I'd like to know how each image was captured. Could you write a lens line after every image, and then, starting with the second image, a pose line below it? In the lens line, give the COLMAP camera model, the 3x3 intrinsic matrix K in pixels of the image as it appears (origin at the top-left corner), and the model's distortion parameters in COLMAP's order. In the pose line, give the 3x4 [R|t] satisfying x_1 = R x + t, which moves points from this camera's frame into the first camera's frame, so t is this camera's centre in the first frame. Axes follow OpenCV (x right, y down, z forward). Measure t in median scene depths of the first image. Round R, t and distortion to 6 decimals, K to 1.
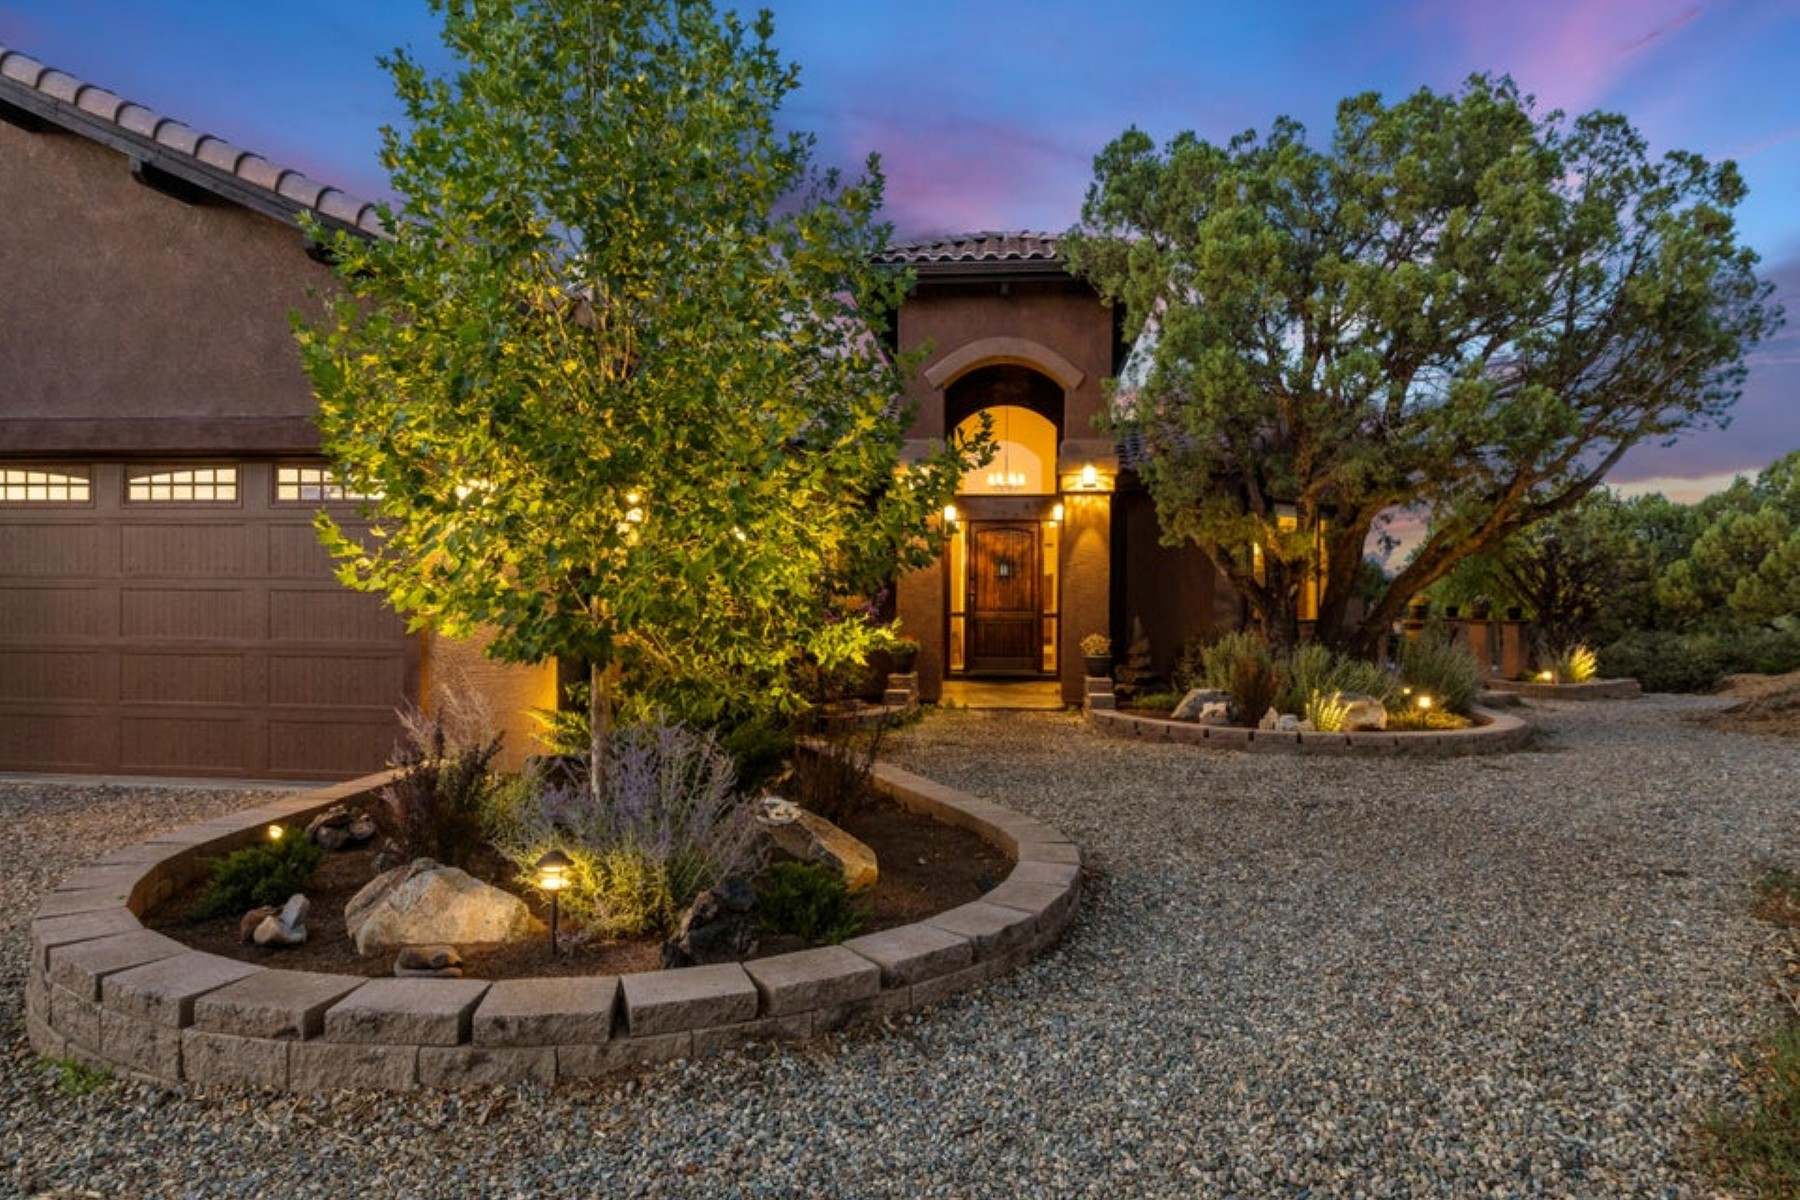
lens RADIAL K [[1093.6, 0, 885.8], [0, 1093.6, 605.6], [0, 0, 1]] dist [0.000303, -0.002392]
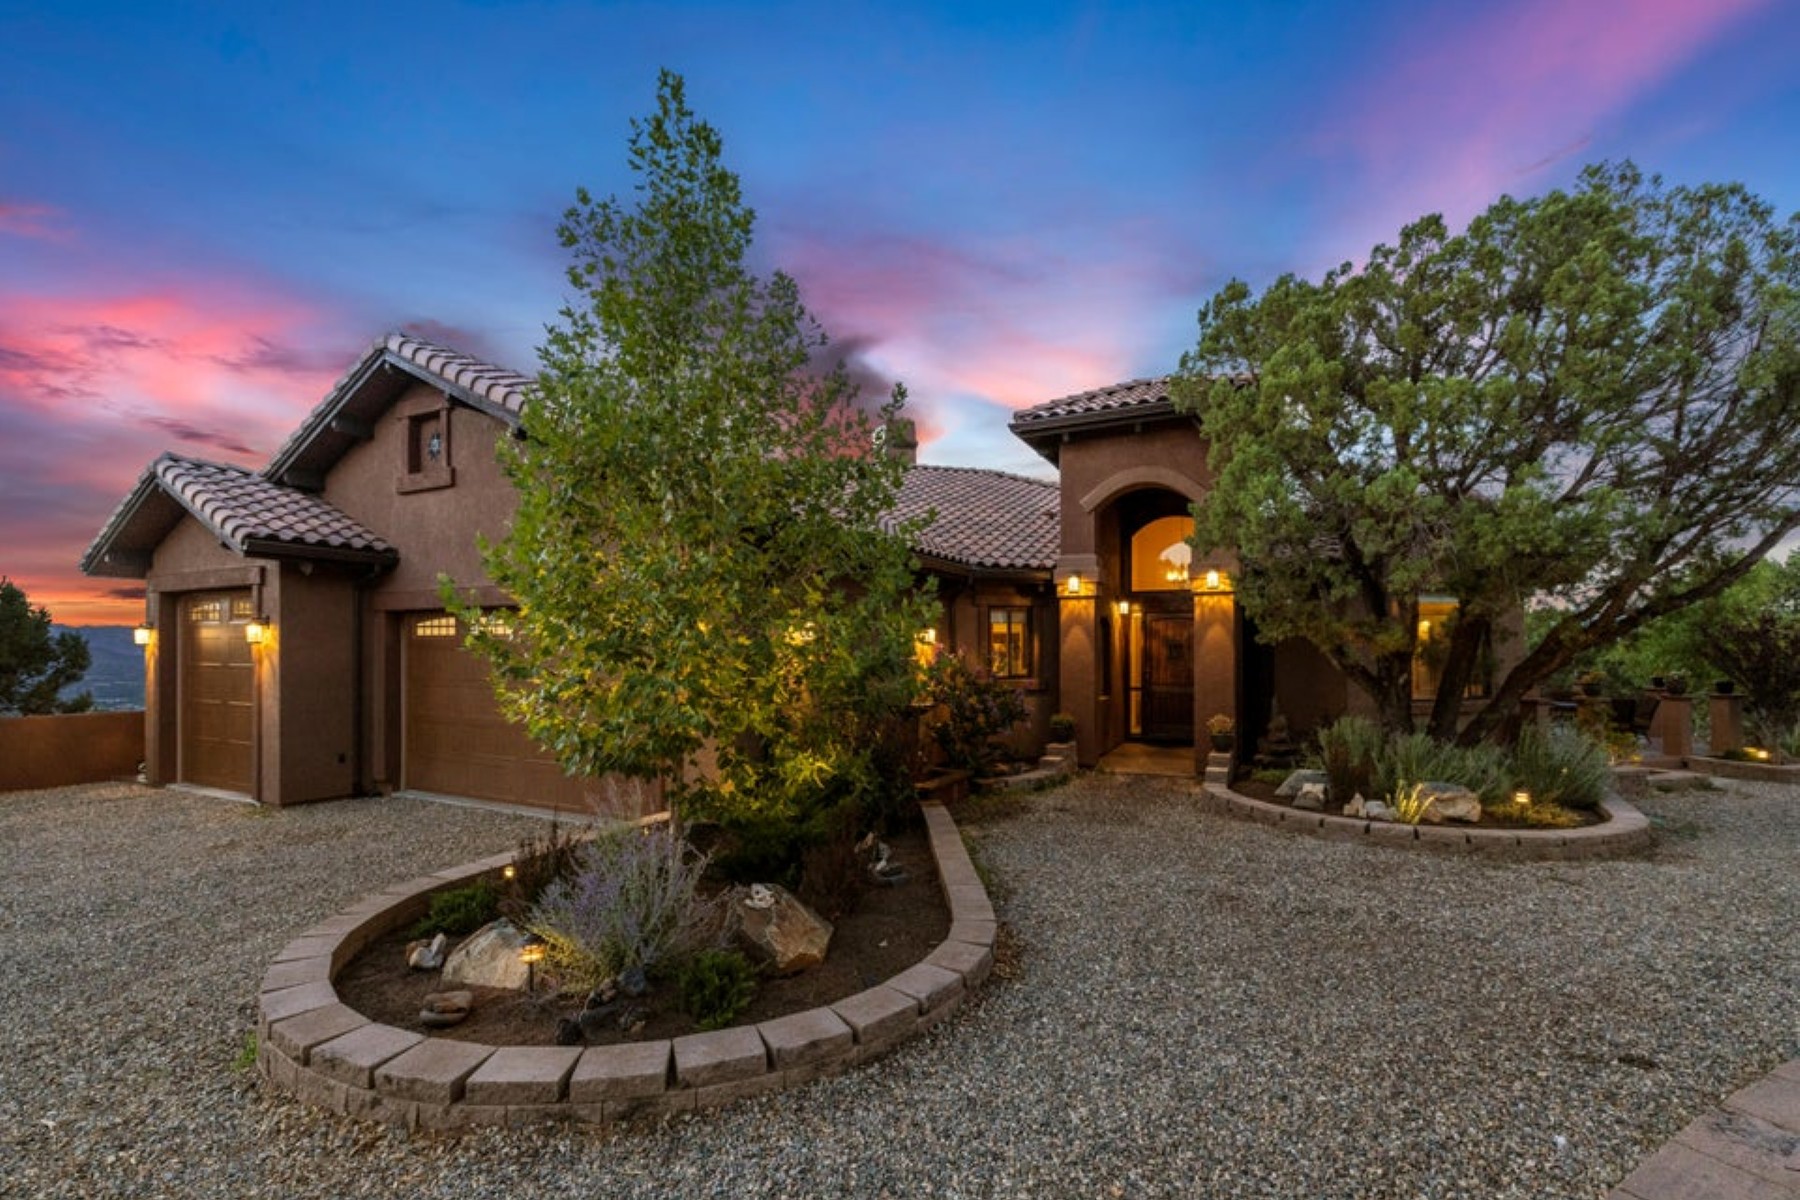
lens RADIAL K [[805.5, 0, 891.0], [0, 805.5, 642.8], [0, 0, 1]] dist [-0.001797, 0.000748]
pose [[0.930832, -0.021823, -0.364795, 0.194929], [0.017356, 0.999729, -0.015519, -0.046908], [0.365035, 0.008115, 0.930958, 0.079279]]
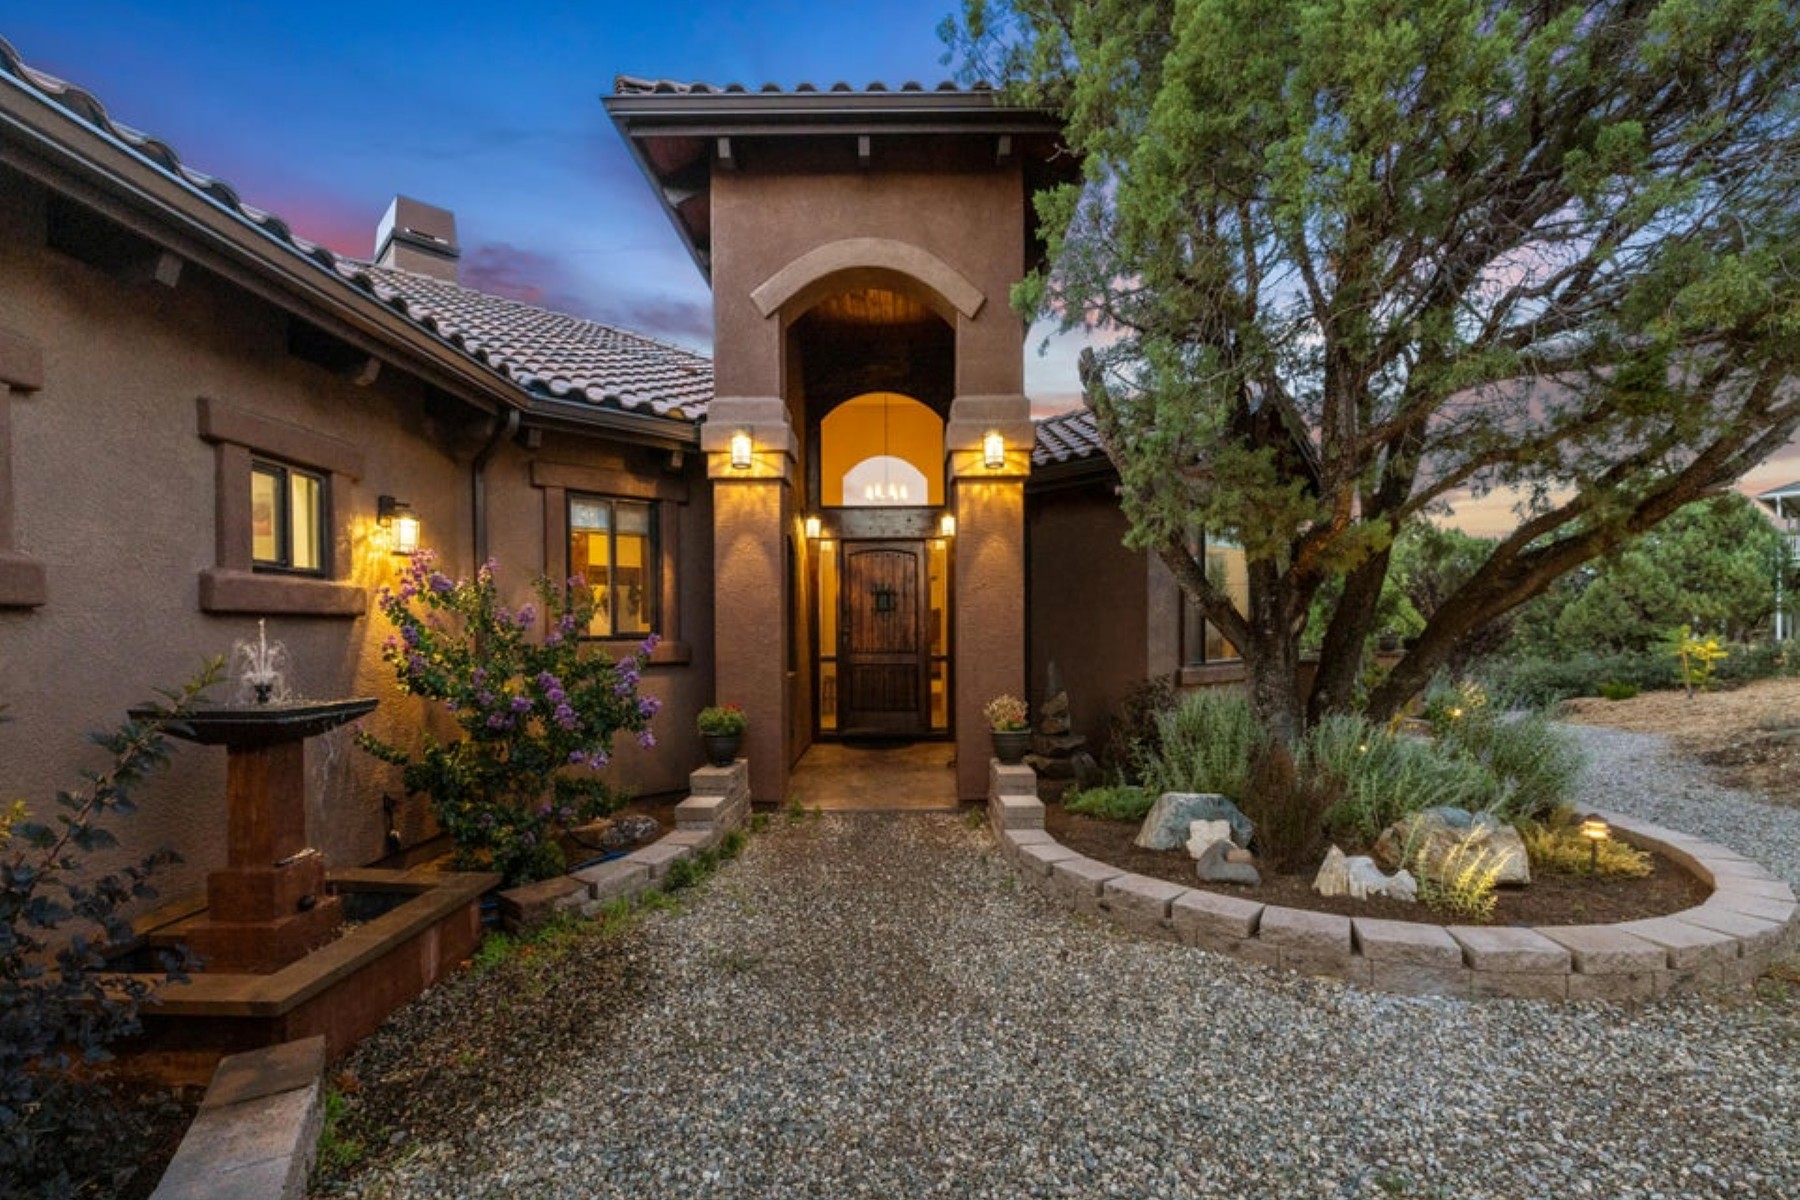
lens RADIAL K [[805.5, 0, 897.8], [0, 805.5, 646.2], [0, 0, 1]] dist [-0.001797, 0.000748]
pose [[0.996647, -0.026653, 0.077363, 0.098996], [0.025300, 0.999510, 0.018408, -0.015087], [-0.077816, -0.016389, 0.996833, 0.574343]]
